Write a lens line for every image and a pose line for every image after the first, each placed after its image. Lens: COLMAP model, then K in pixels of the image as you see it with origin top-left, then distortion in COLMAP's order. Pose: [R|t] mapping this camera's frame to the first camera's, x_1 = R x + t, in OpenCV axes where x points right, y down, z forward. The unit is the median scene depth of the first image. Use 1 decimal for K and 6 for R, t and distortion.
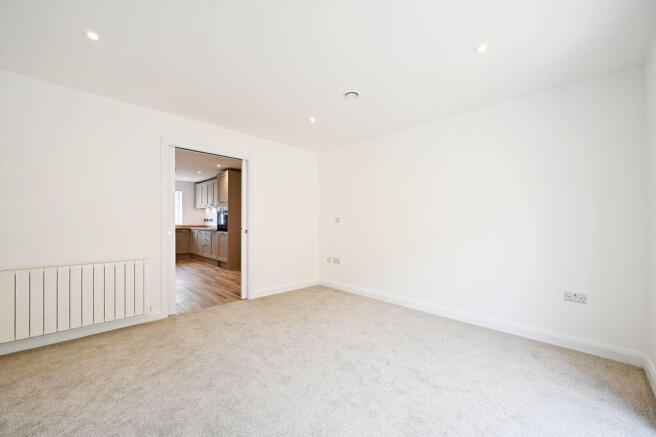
lens RADIAL K [[258.6, 0, 328.9], [0, 258.6, 221.3], [0, 0, 1]] dist [-0.003157, -0.000251]
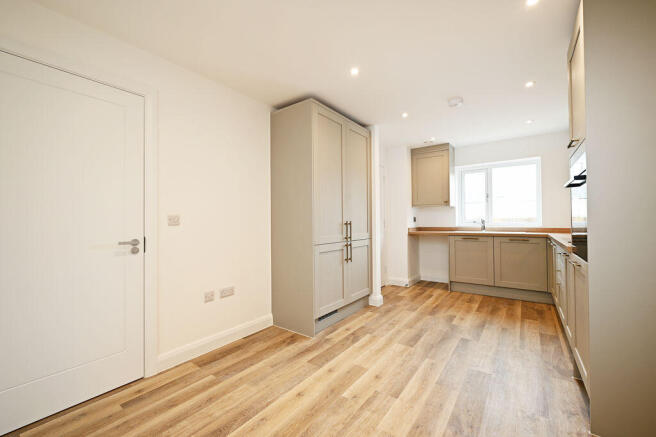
lens RADIAL K [[273.5, 0, 327.0], [0, 273.5, 218.6], [0, 0, 1]] dist [0.001509, 0.000093]
pose [[0.154450, -0.006416, -0.987980, -0.145874], [0.003236, 0.999977, -0.005988, 0.000617], [0.987995, -0.002272, 0.154468, 0.580175]]
